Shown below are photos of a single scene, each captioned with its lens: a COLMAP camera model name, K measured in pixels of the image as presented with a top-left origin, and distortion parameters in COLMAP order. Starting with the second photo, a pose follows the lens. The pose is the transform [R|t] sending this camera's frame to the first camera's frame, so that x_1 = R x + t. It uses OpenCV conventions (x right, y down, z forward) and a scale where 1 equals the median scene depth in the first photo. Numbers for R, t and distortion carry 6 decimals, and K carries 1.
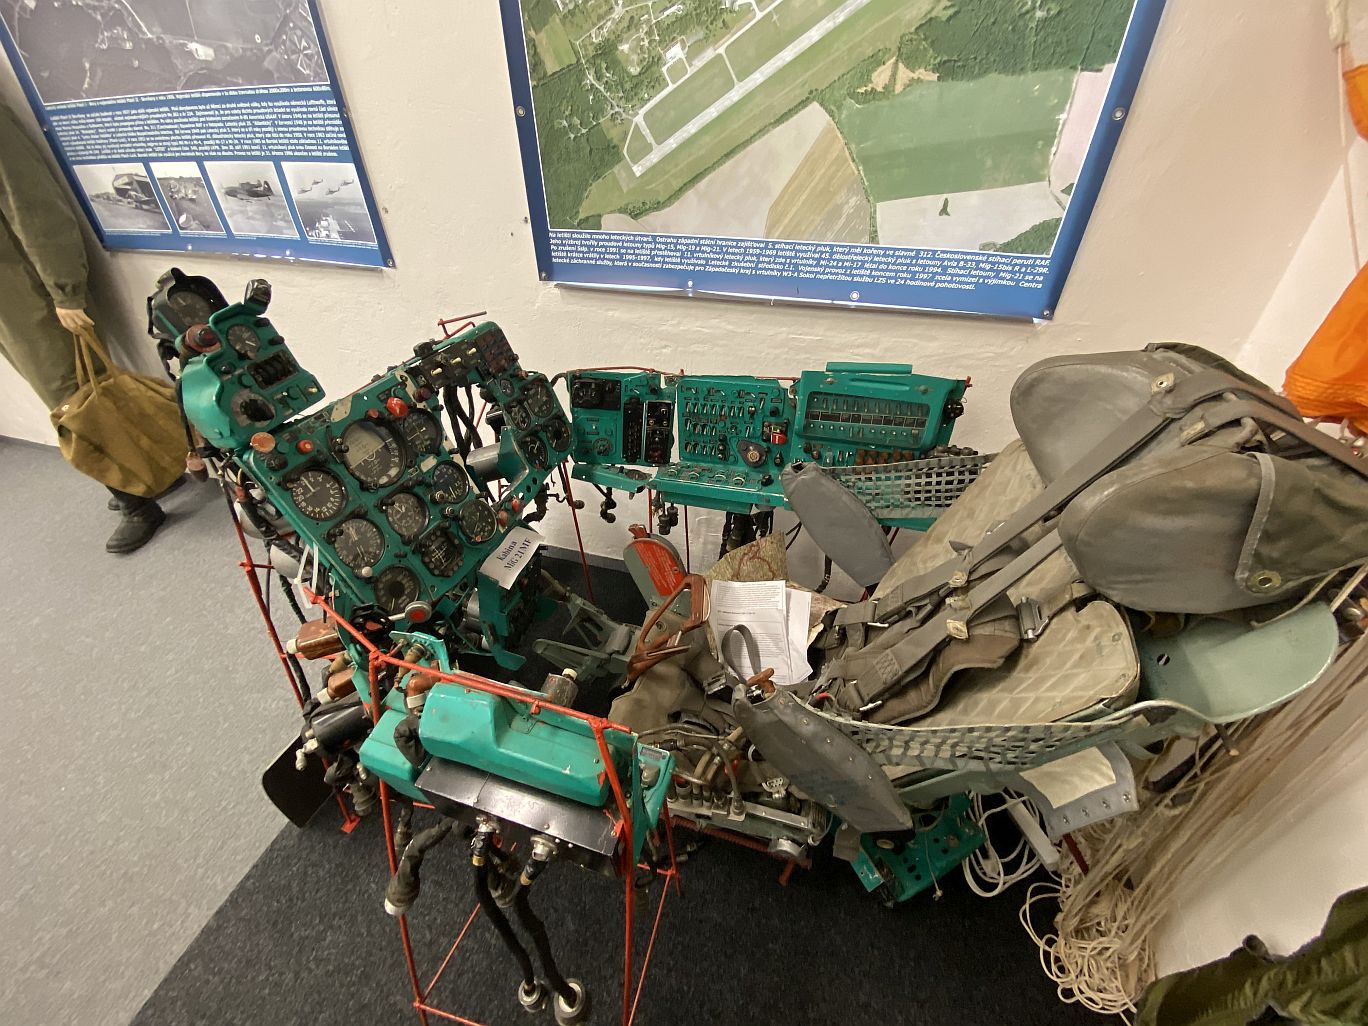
lens RADIAL K [[598.0, 0, 691.9], [0, 598.0, 511.1], [0, 0, 1]] dist [-0.021585, -0.005498]
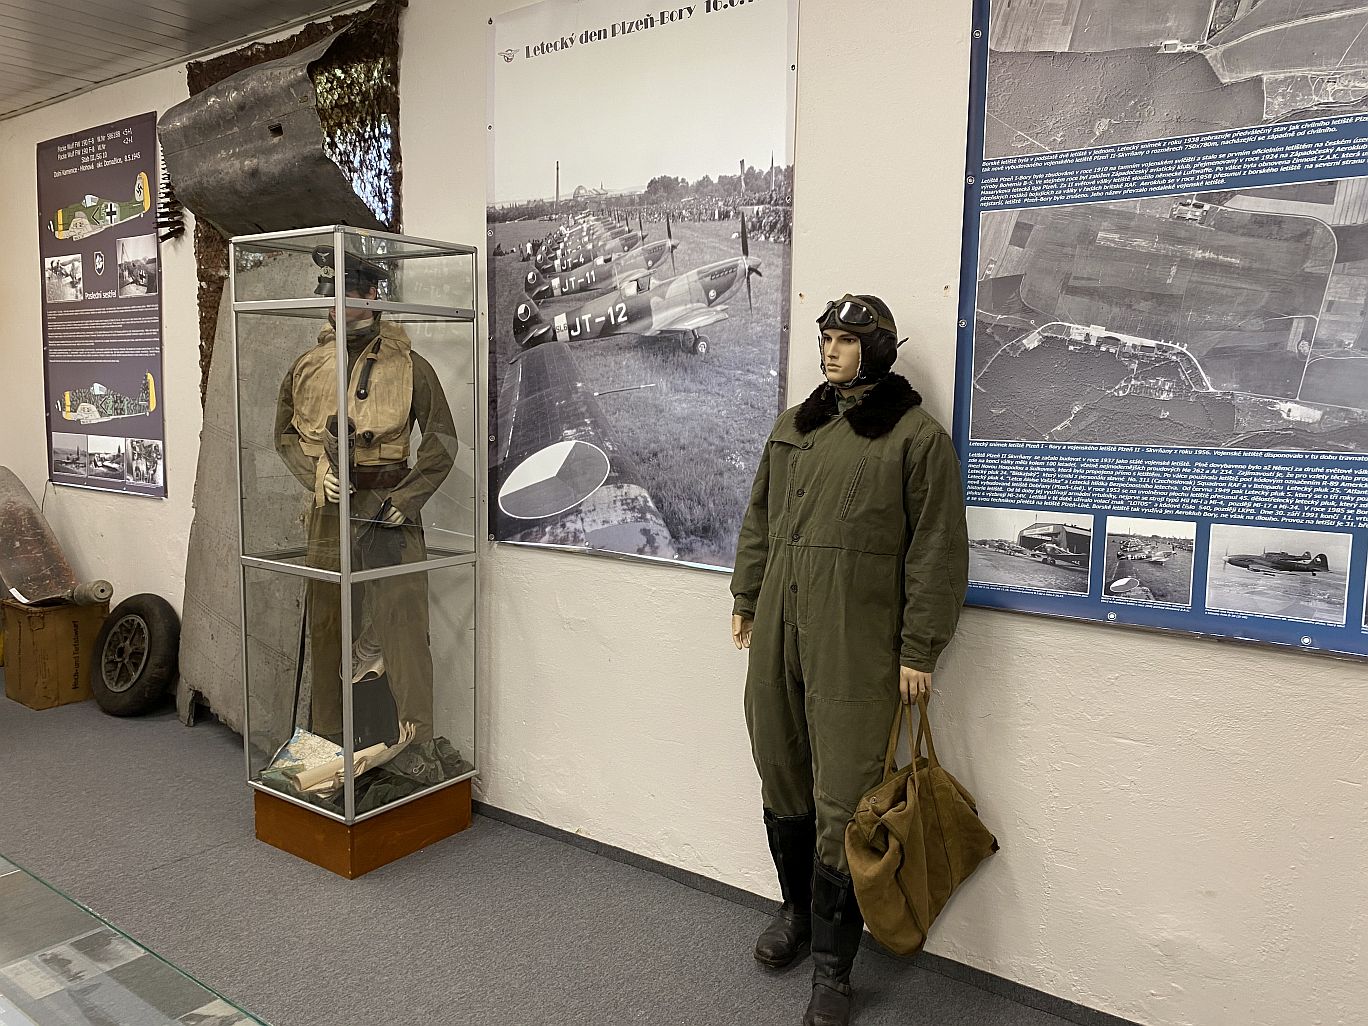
lens RADIAL K [[1050.7, 0, 683.5], [0, 1050.7, 516.9], [0, 0, 1]] dist [0.006750, -0.033489]
pose [[0.948425, 0.060841, -0.311108, -1.041100], [-0.206130, 0.863962, -0.459435, 0.189659], [0.240833, 0.499868, 0.831944, -0.356095]]
